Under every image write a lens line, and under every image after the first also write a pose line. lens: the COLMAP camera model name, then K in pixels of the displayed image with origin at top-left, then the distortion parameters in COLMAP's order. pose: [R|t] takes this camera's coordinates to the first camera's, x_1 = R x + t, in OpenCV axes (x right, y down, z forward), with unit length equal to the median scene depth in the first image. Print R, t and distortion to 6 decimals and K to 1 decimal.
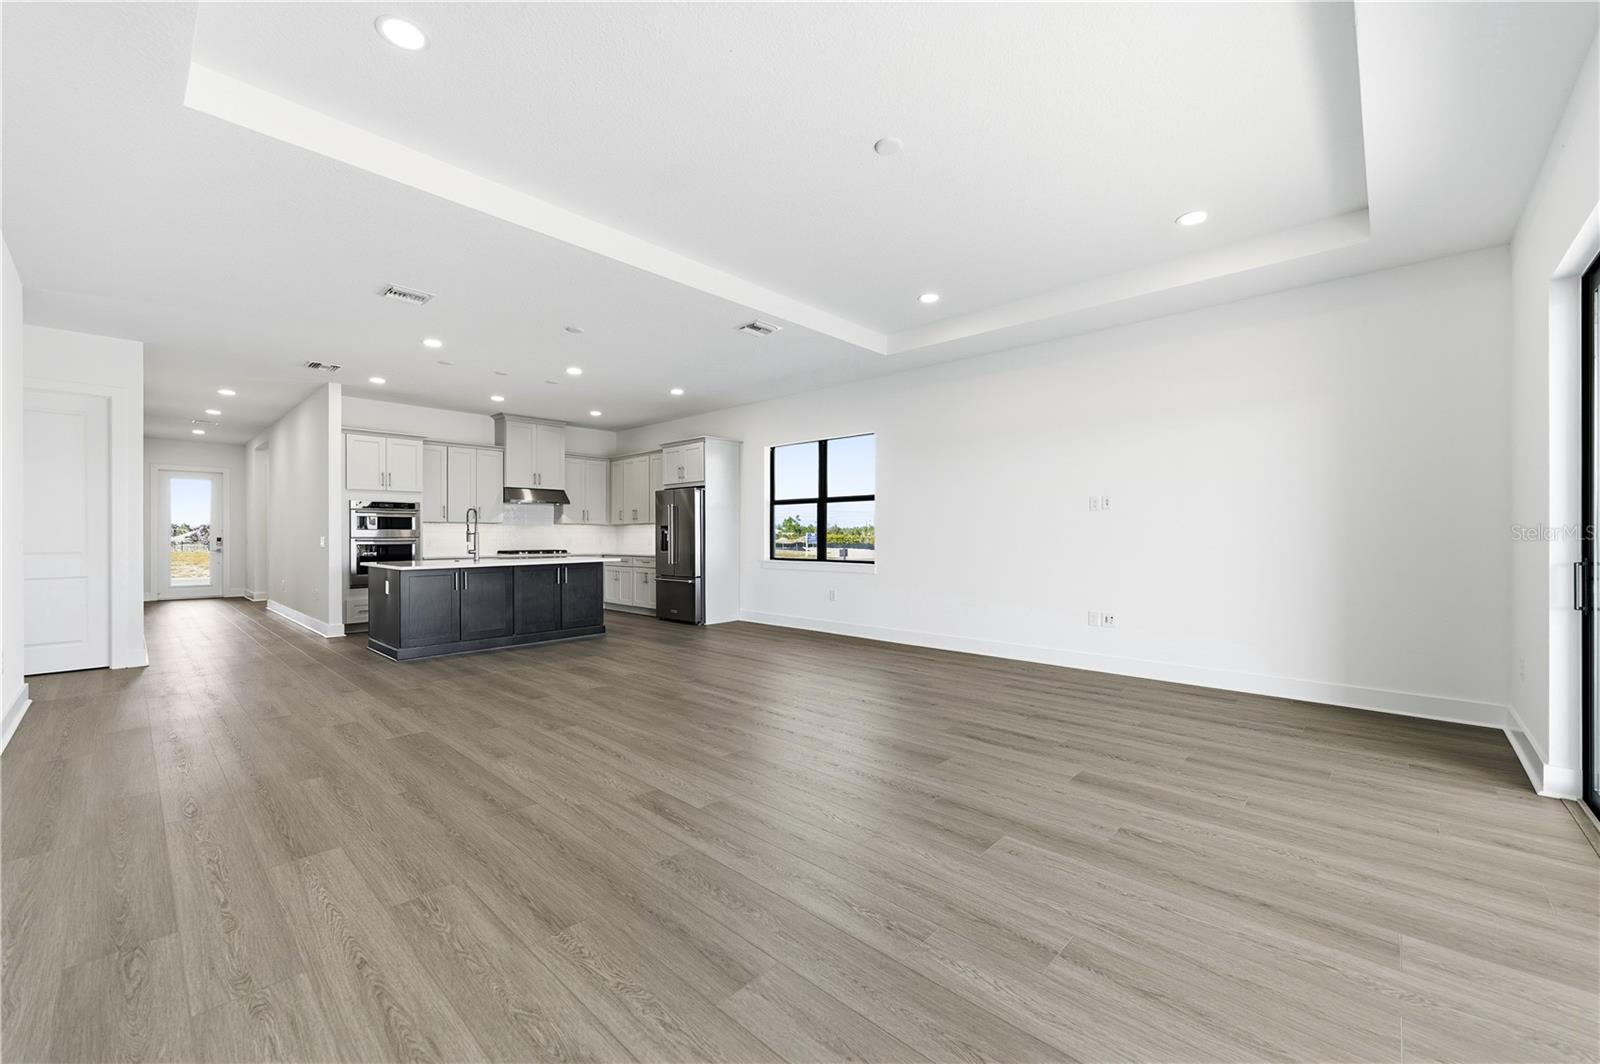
lens RADIAL K [[631.5, 0, 803.0], [0, 631.5, 529.7], [0, 0, 1]] dist [-0.000459, -0.000758]
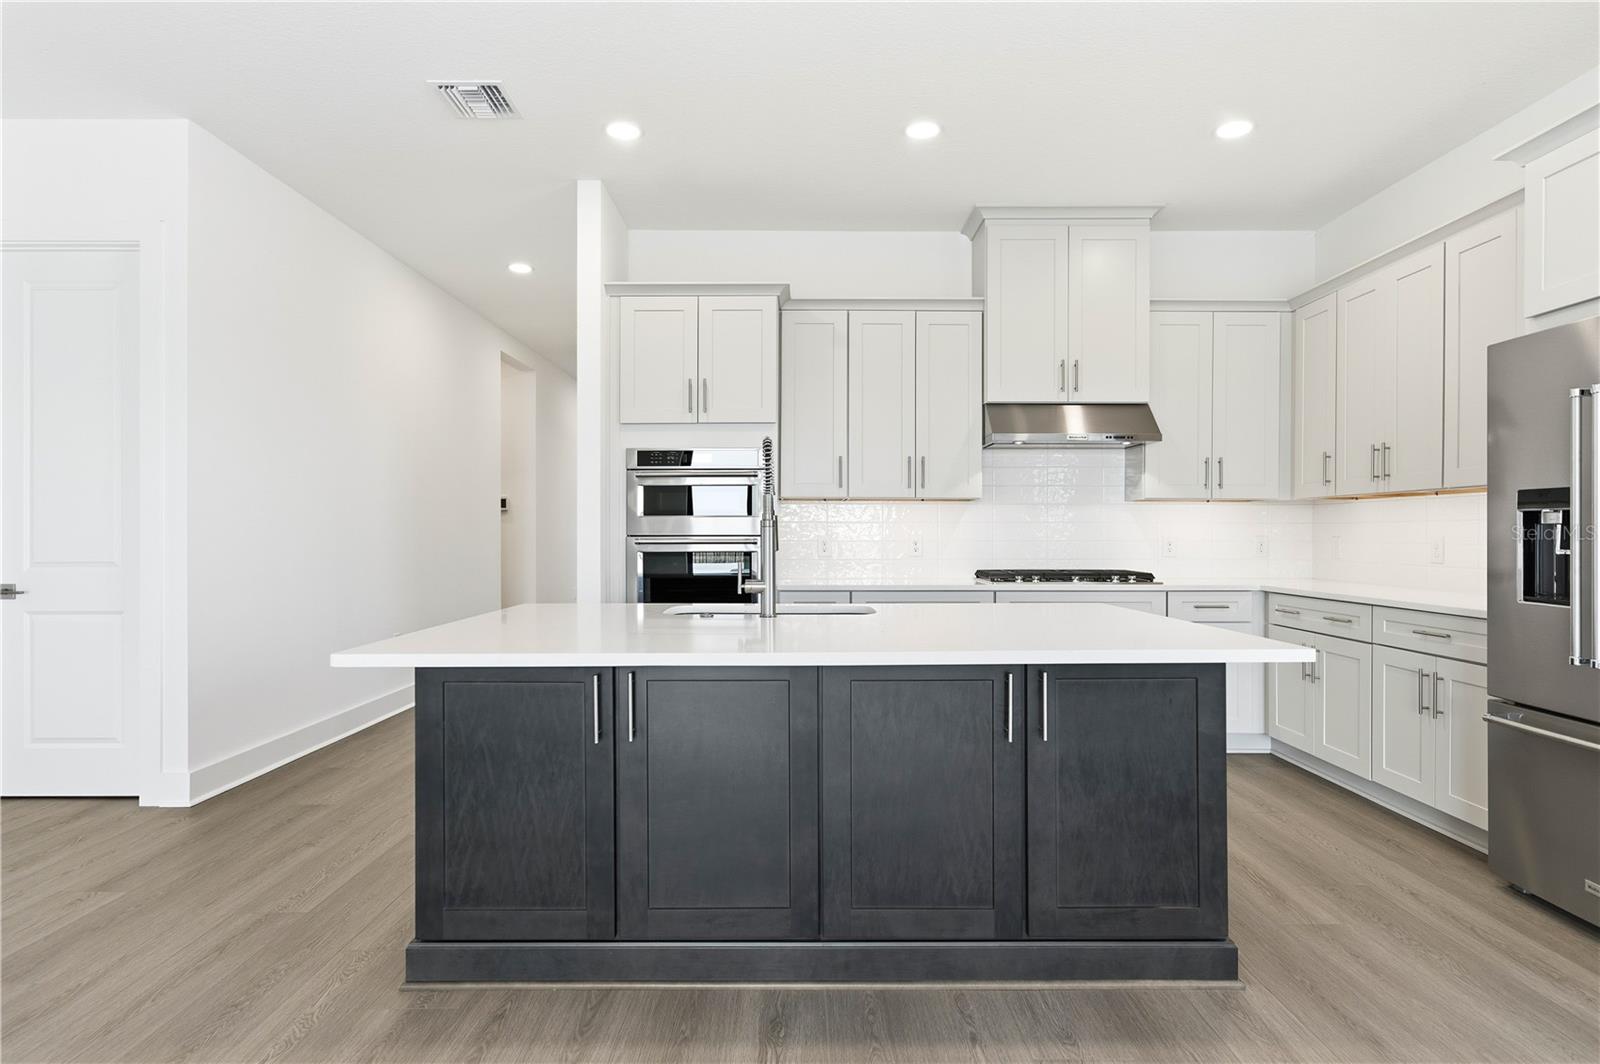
lens RADIAL K [[886.1, 0, 800.0], [0, 886.1, 532.0], [0, 0, 1]] dist [-0.001078, 0.001228]
pose [[0.676405, 0.003750, -0.736520, -0.165294], [0.002942, 0.999965, 0.007793, 0.005610], [0.736524, -0.007438, 0.676370, 0.593770]]
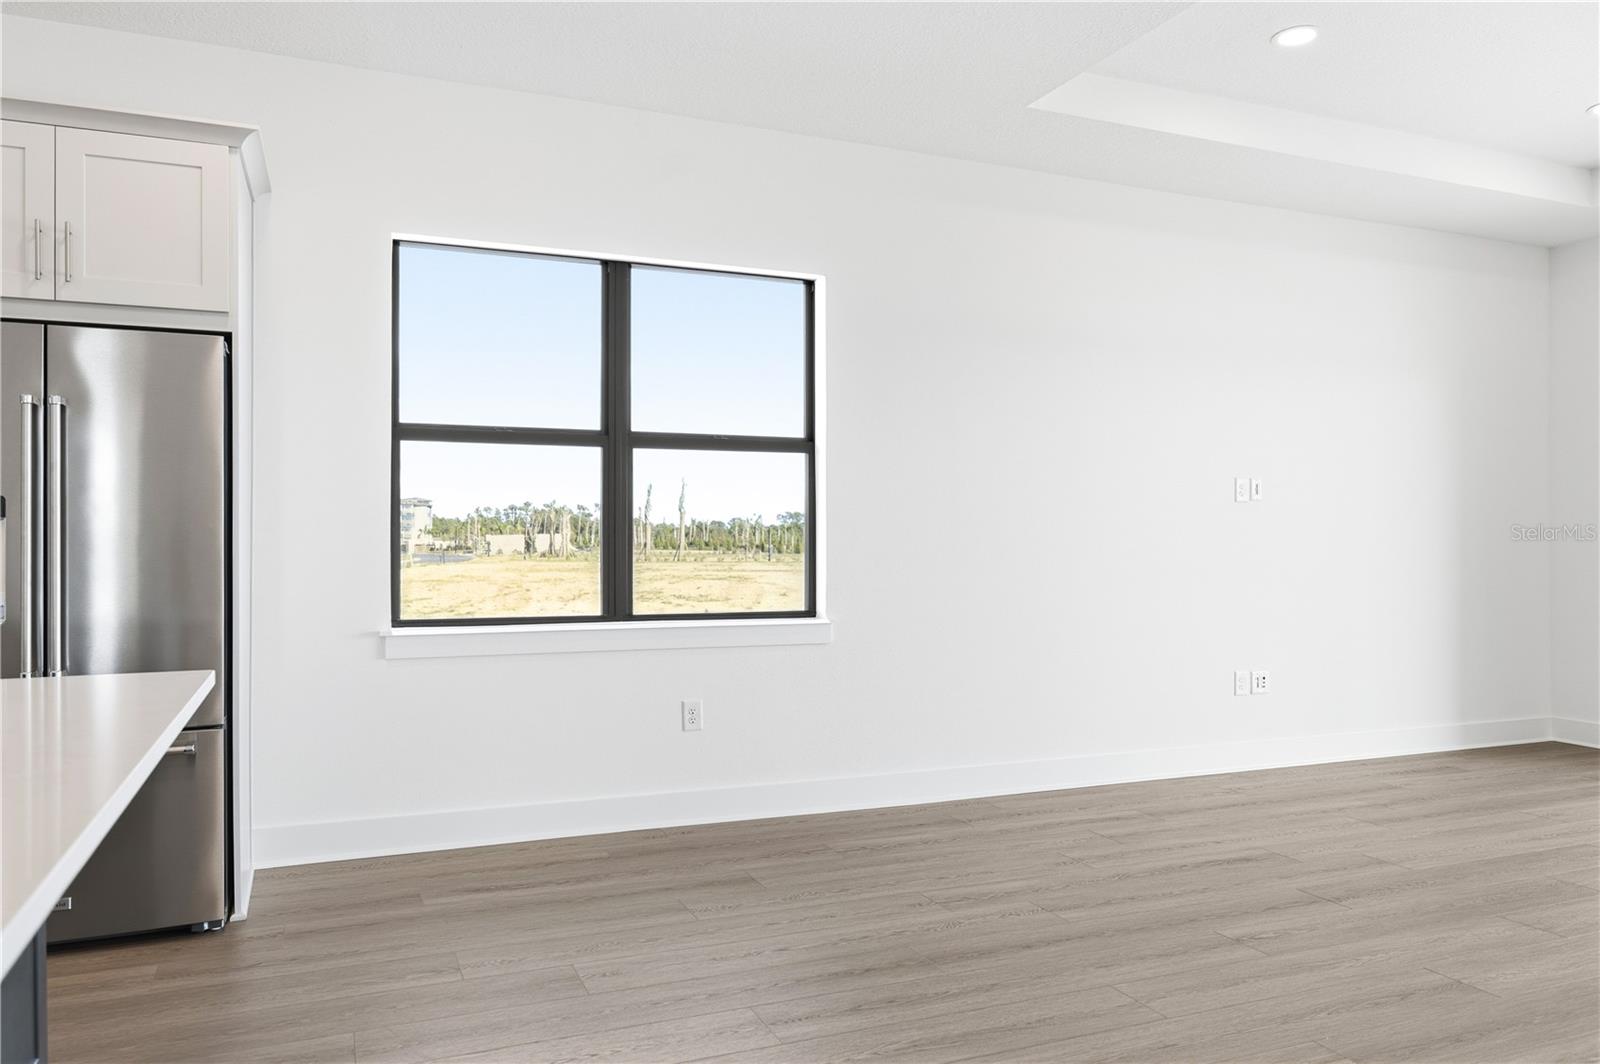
lens RADIAL K [[1136.9, 0, 800.0], [0, 1136.9, 532.0], [0, 0, 1]] dist [0.007031, -0.000056]
pose [[0.407622, 0.008298, 0.913113, -0.441393], [-0.008789, 0.999948, -0.005164, 0.004781], [-0.913108, -0.005920, 0.407674, 0.605828]]
